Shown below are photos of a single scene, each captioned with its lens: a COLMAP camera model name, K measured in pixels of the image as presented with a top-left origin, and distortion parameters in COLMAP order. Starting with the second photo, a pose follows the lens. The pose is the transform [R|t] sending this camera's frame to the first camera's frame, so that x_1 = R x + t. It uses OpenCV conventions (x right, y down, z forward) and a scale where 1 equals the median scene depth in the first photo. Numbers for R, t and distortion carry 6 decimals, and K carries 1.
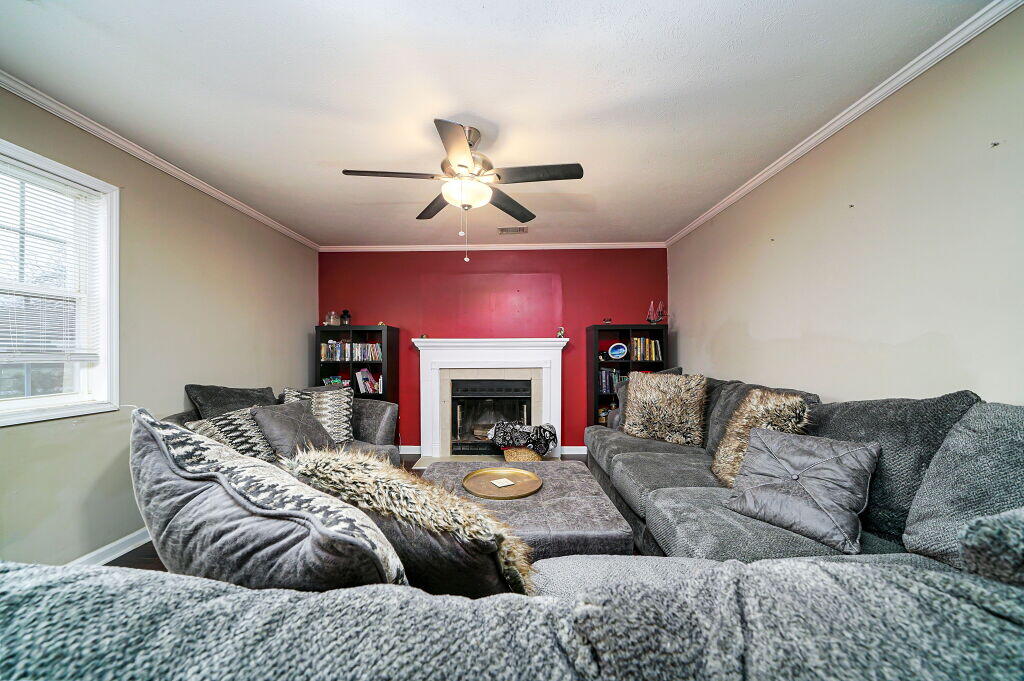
lens RADIAL K [[378.2, 0, 501.6], [0, 378.2, 347.4], [0, 0, 1]] dist [-0.013417, 0.000693]
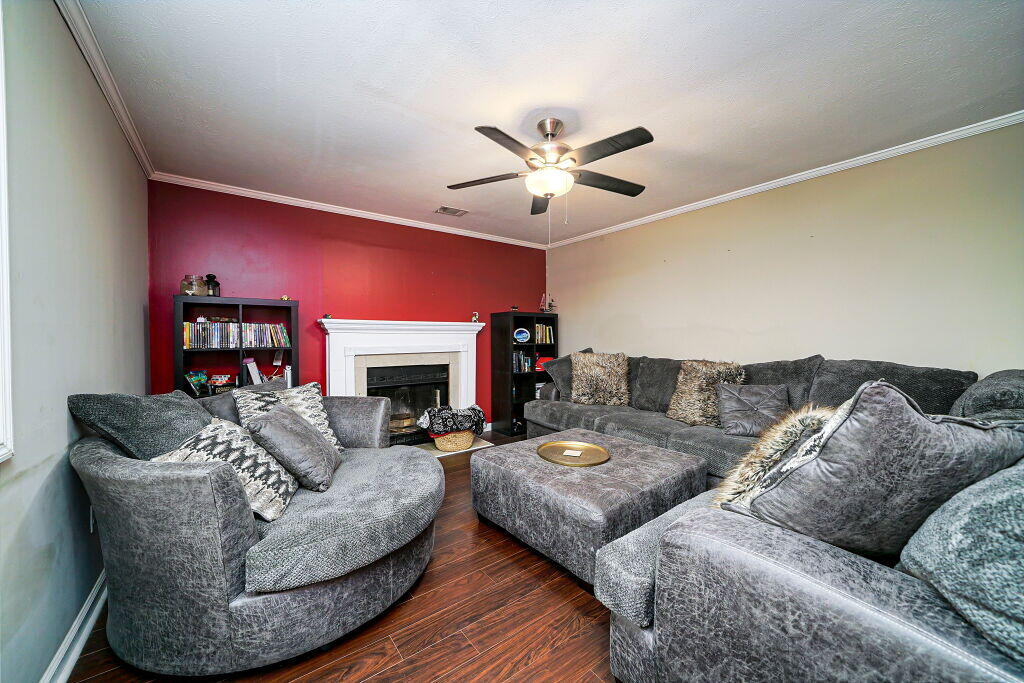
lens RADIAL K [[378.2, 0, 501.1], [0, 378.2, 338.7], [0, 0, 1]] dist [-0.013417, 0.000693]
pose [[0.786809, -0.001127, 0.617195, -0.447084], [-0.009541, 0.999857, 0.013989, 0.004099], [-0.617122, -0.016895, 0.786686, 0.138539]]
